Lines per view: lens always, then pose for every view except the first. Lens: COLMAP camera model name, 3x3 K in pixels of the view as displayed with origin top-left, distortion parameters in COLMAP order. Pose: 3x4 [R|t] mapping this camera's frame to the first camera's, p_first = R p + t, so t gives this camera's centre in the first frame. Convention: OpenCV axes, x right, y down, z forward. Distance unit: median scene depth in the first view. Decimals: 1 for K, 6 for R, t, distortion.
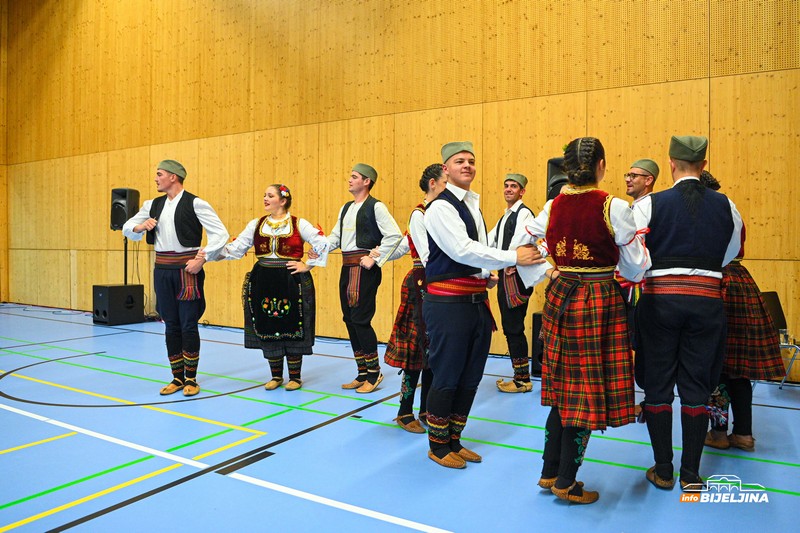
lens RADIAL K [[626.6, 0, 393.7], [0, 626.6, 262.5], [0, 0, 1]] dist [-0.075290, 0.015198]
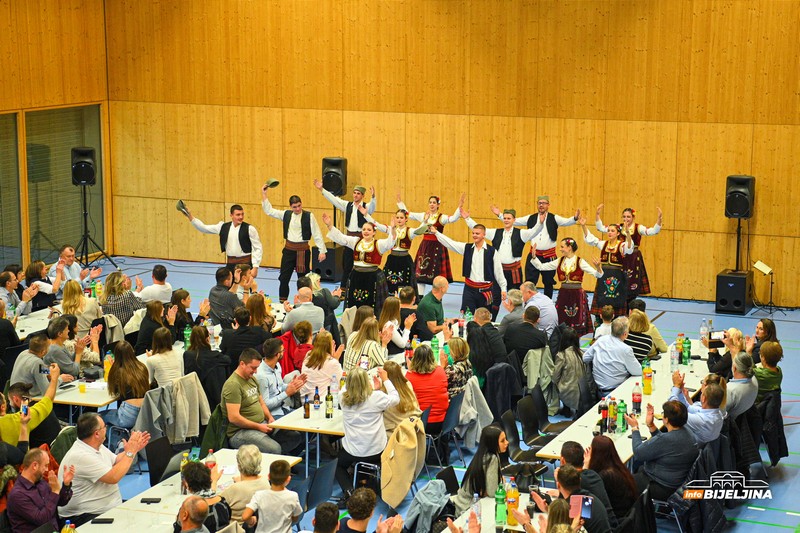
lens RADIAL K [[1777.0, 0, 401.3], [0, 1777.0, 266.9], [0, 0, 1]] dist [0.344441, 0.000000]
pose [[0.989269, -0.025349, 0.143887, -0.848353], [0.005137, 0.990260, 0.139139, -0.398434], [-0.146013, -0.136907, 0.979764, -2.324570]]
